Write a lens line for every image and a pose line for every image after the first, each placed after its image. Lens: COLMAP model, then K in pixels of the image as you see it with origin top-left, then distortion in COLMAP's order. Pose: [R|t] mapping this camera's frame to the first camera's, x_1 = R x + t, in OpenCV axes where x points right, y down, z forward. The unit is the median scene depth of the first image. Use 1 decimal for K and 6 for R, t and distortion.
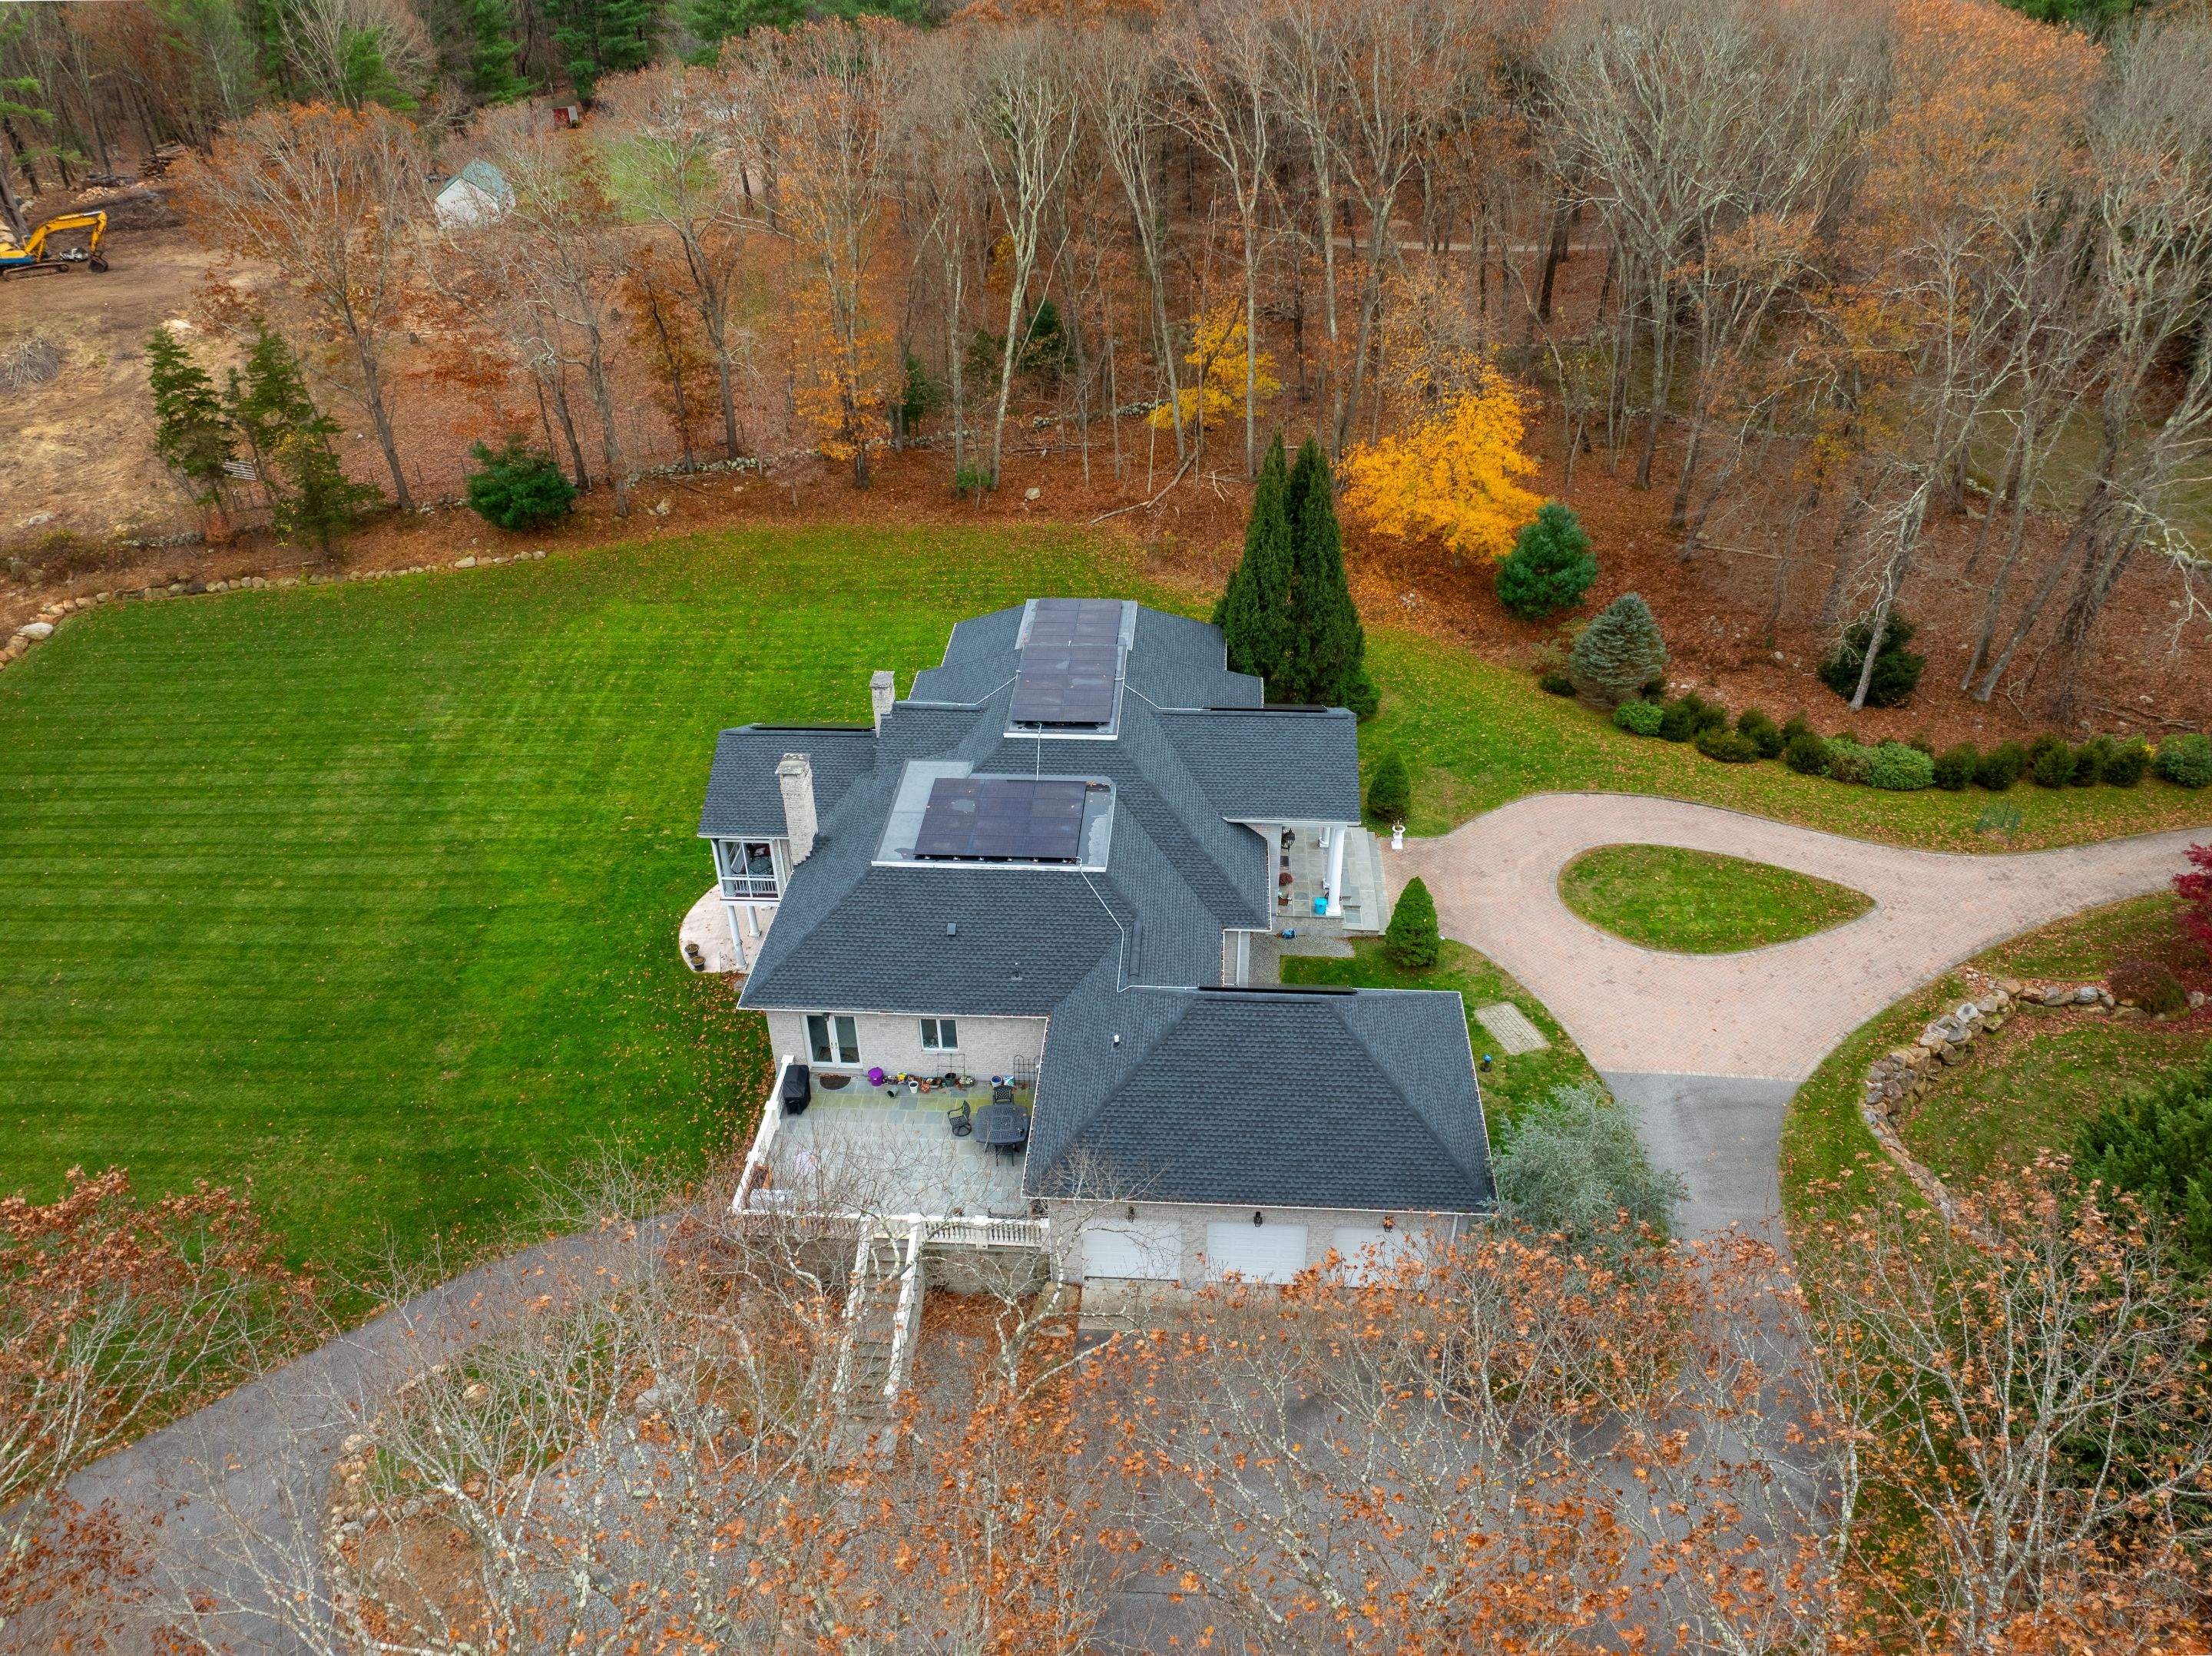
lens RADIAL K [[1548.1, 0, 1106.0], [0, 1548.1, 828.0], [0, 0, 1]] dist [-0.023260, -0.000118]
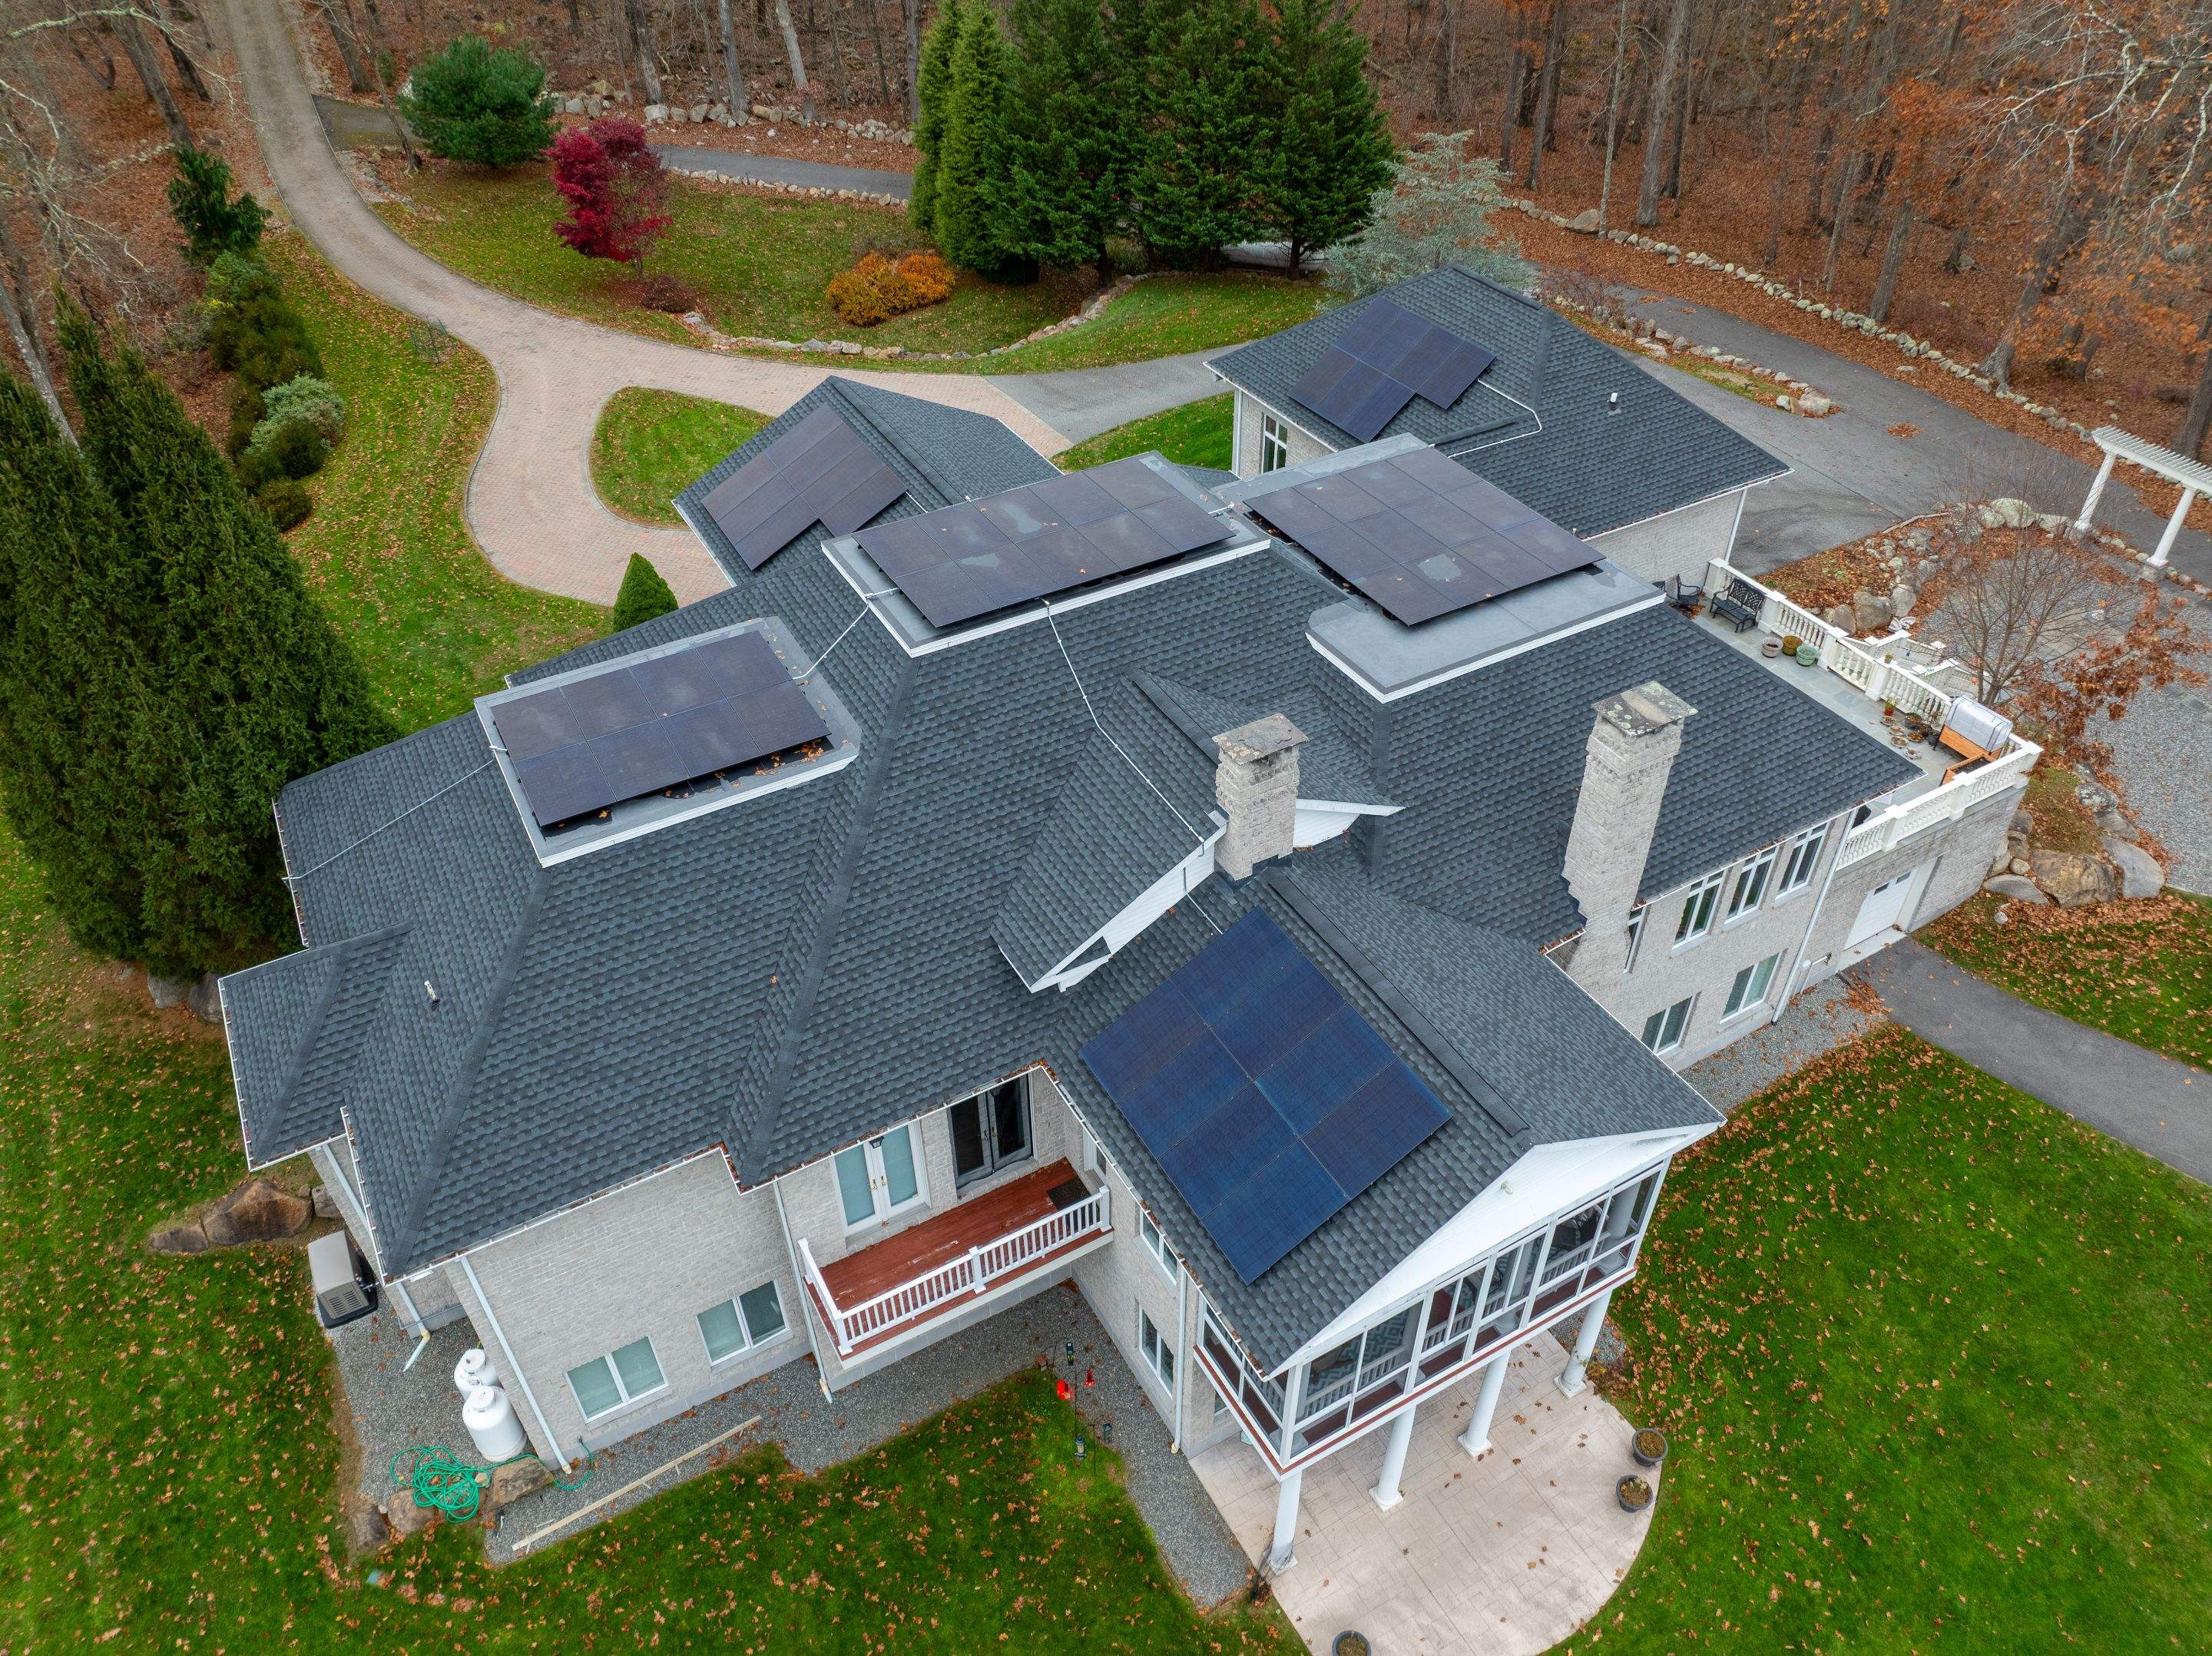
lens RADIAL K [[1568.3, 0, 1111.4], [0, 1568.3, 822.4], [0, 0, 1]] dist [-0.049067, 0.022033]
pose [[-0.549288, -0.518980, 0.654937, -0.386597], [0.477487, 0.448275, 0.755682, -0.396552], [-0.685775, 0.727812, 0.001574, 1.013109]]
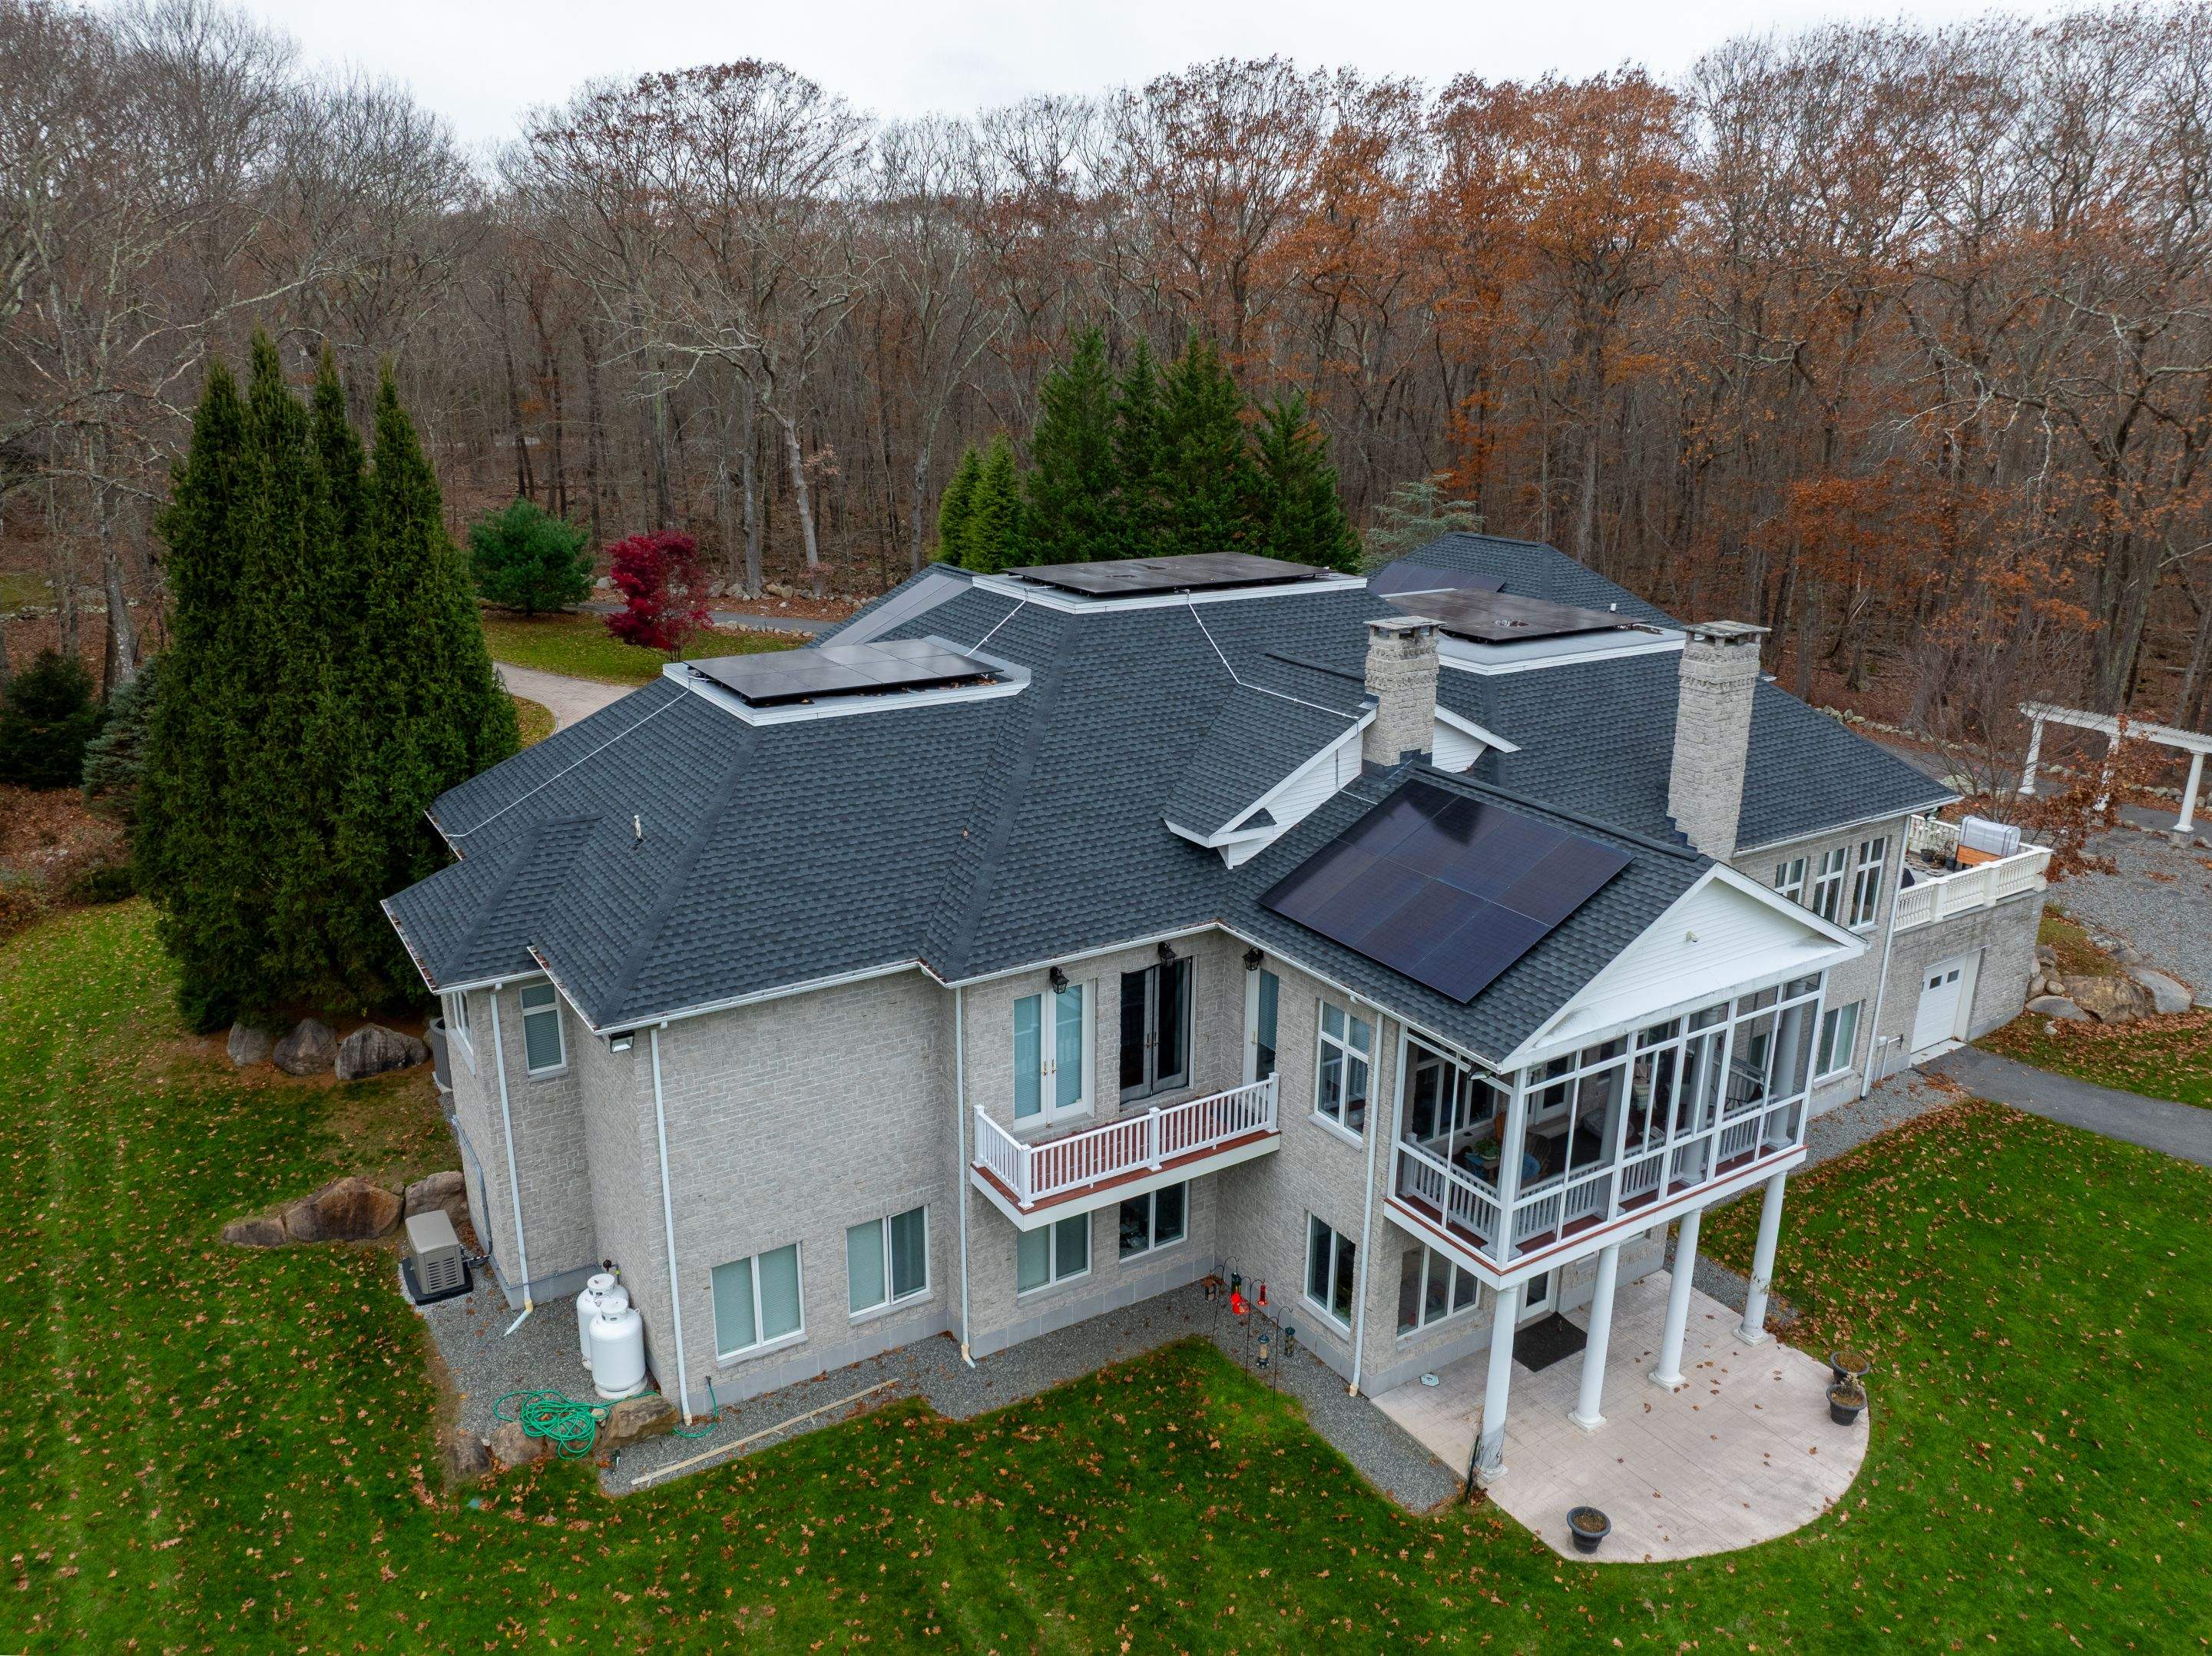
lens RADIAL K [[1605.9, 0, 1111.5], [0, 1605.9, 817.7], [0, 0, 1]] dist [-0.029653, -0.005047]
pose [[-0.593702, -0.223347, 0.773068, -0.454526], [0.443417, 0.710883, 0.545918, -0.339271], [-0.671490, 0.666905, -0.323017, 1.211702]]
